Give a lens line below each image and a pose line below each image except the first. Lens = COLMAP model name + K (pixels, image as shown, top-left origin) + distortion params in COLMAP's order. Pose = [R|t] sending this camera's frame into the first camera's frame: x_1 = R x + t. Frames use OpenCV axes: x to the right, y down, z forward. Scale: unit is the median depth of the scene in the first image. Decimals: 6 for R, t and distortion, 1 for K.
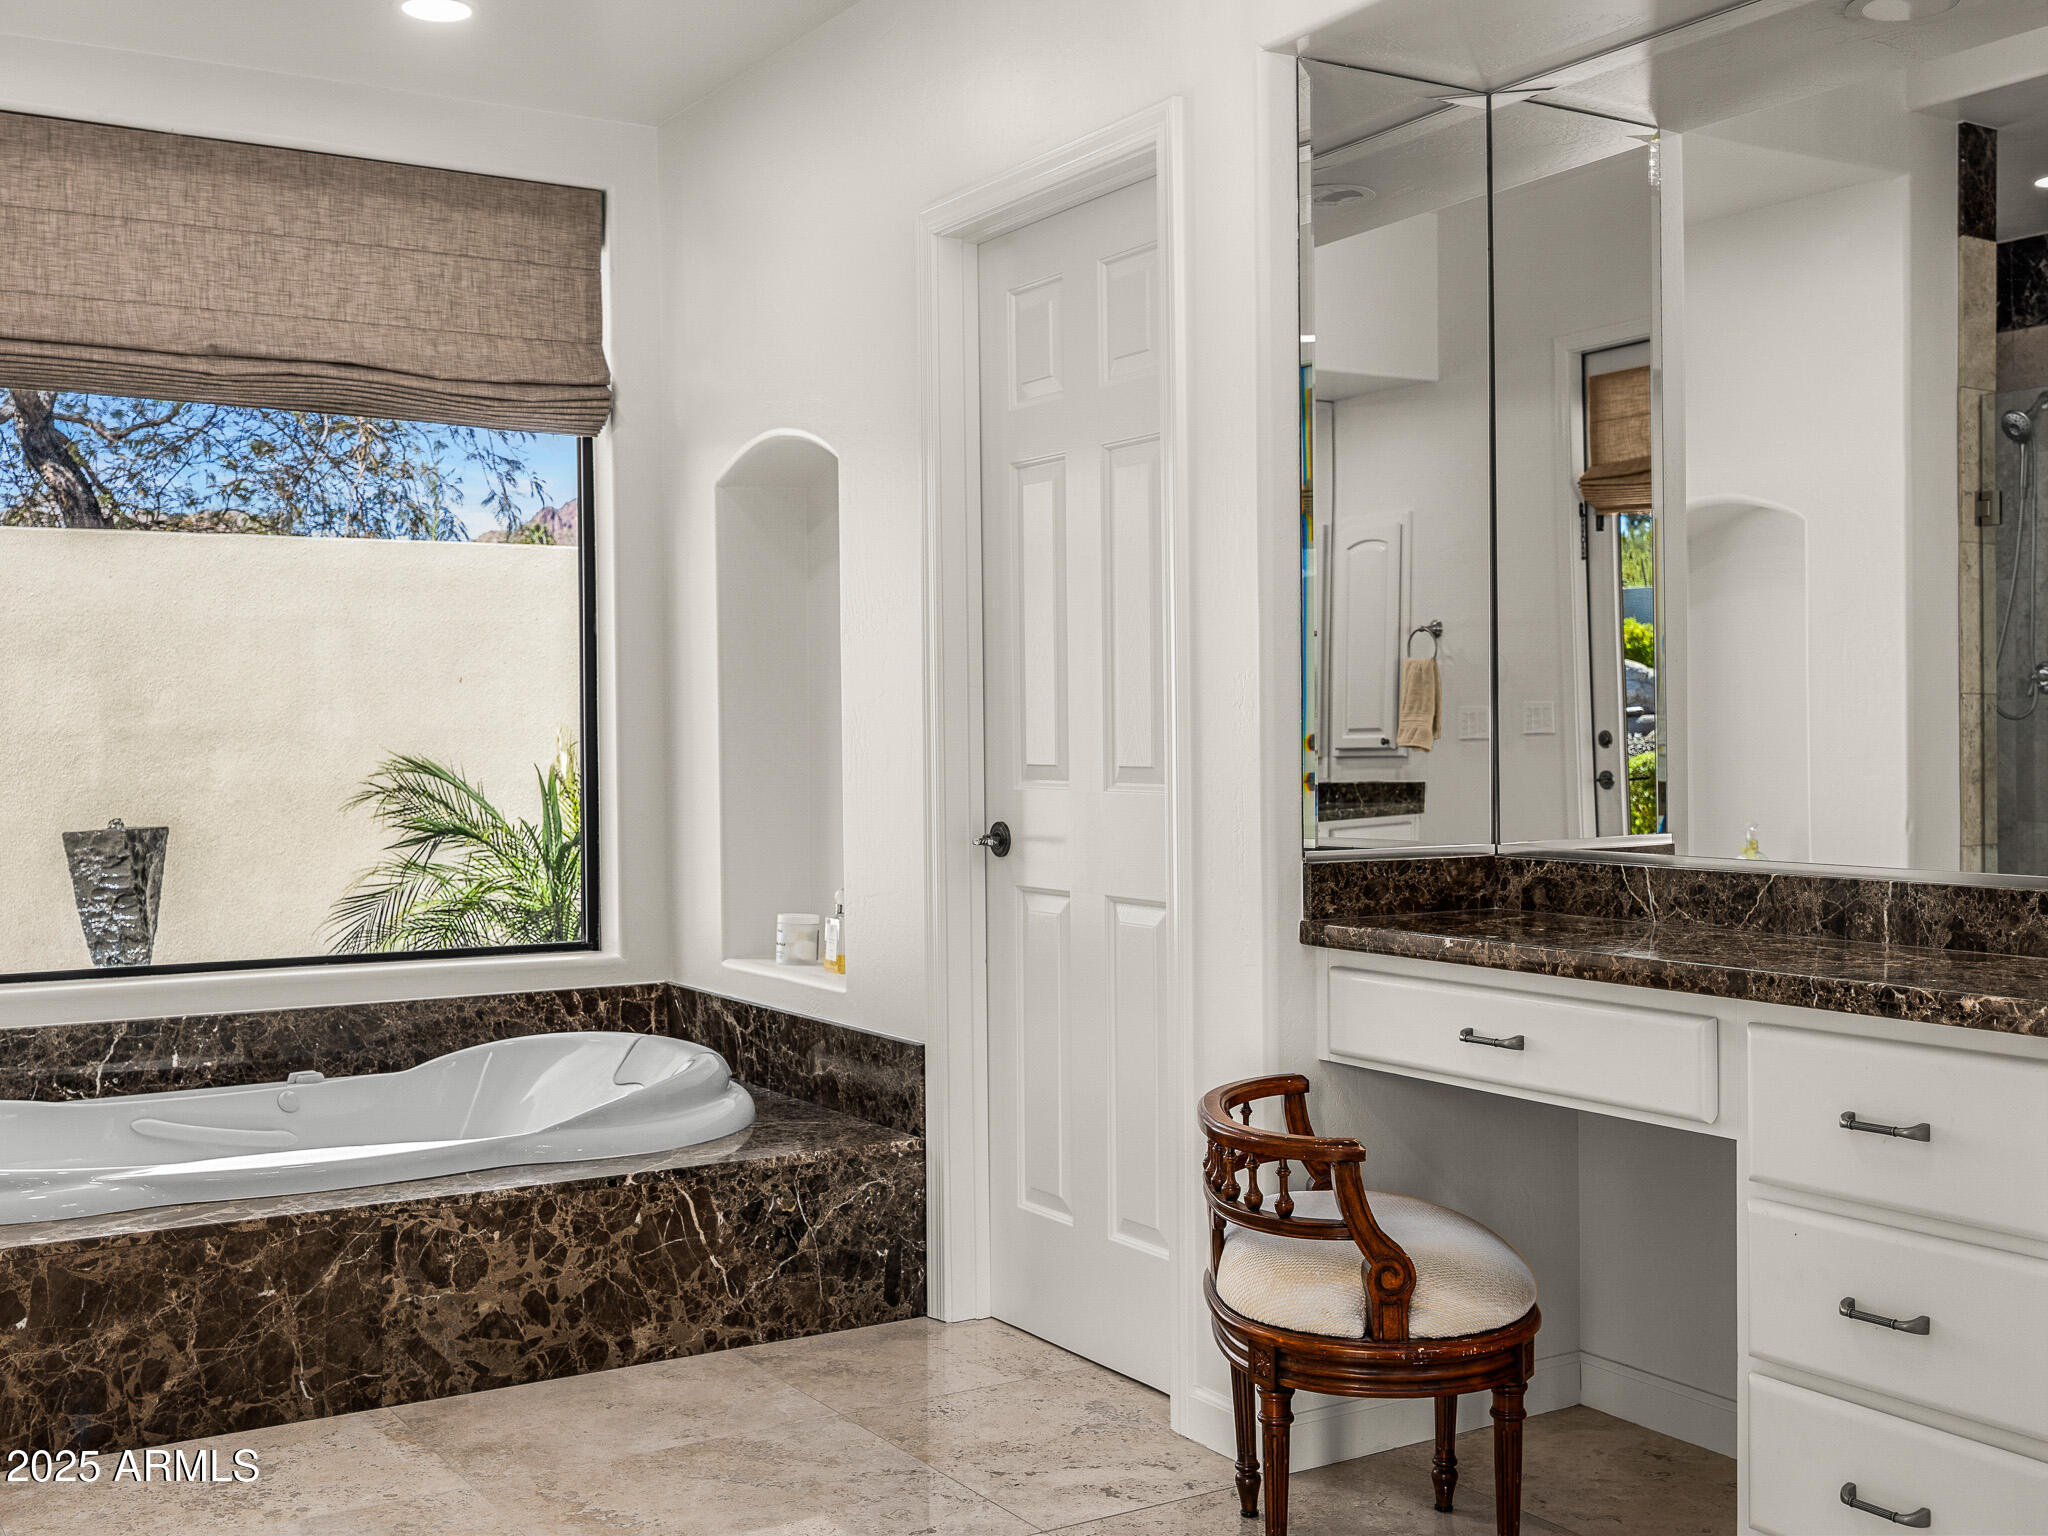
lens RADIAL K [[2152.3, 0, 1024.0], [0, 2152.3, 768.0], [0, 0, 1]] dist [0.001968, -0.000735]
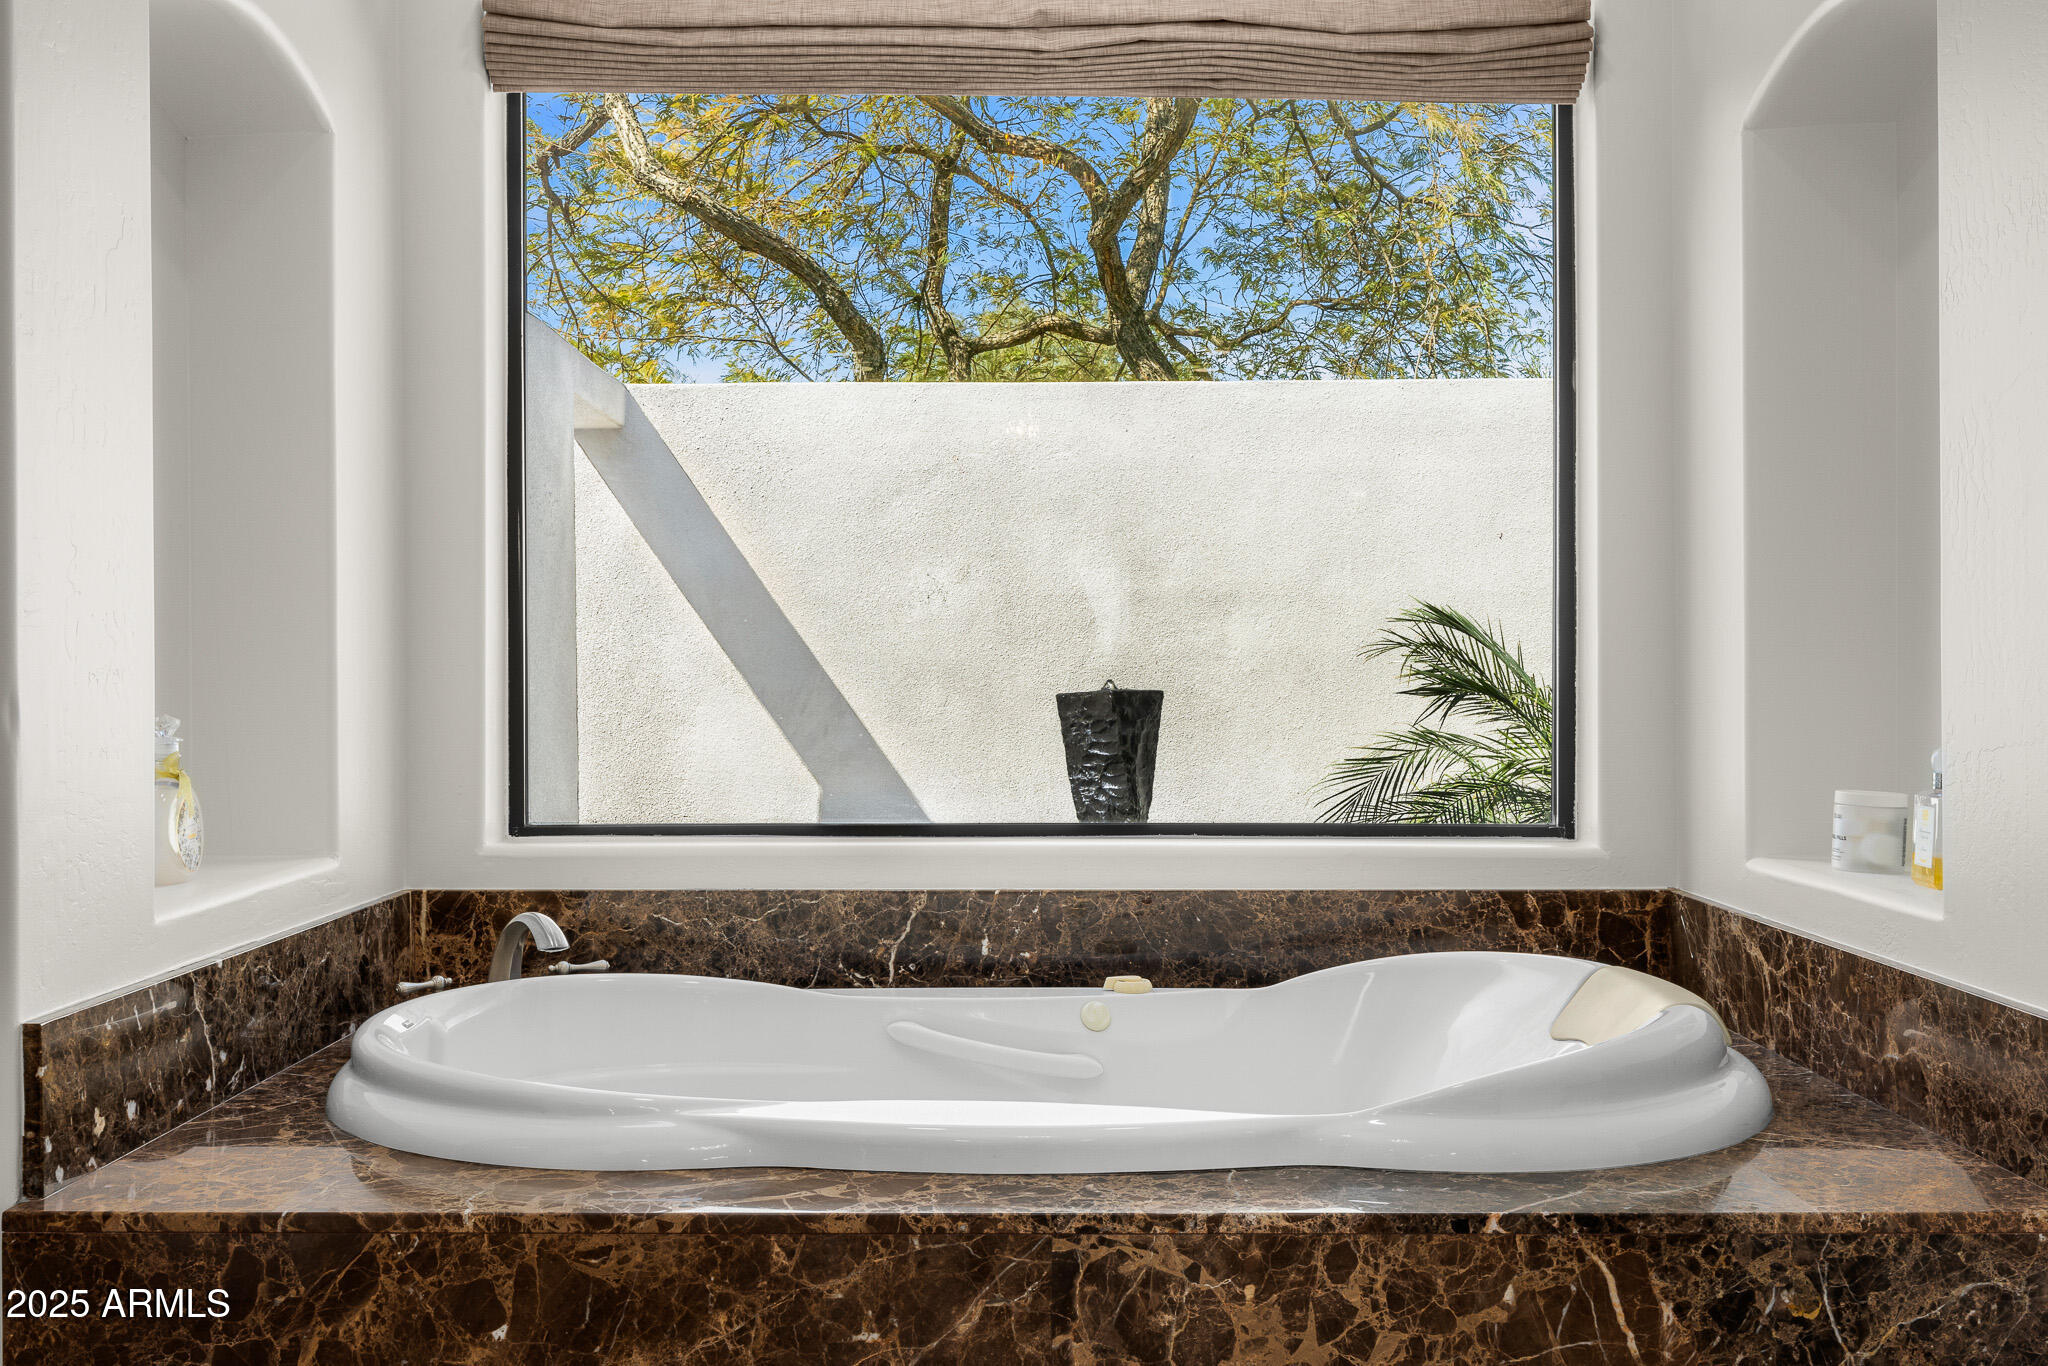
lens RADIAL K [[1936.1, 0, 1024.0], [0, 1936.1, 683.0], [0, 0, 1]] dist [-0.004513, 0.004230]
pose [[0.847183, 0.007452, -0.531248, -0.017624], [-0.012470, 0.999905, -0.005859, 0.048421], [0.531154, 0.011589, 0.847196, 0.446948]]
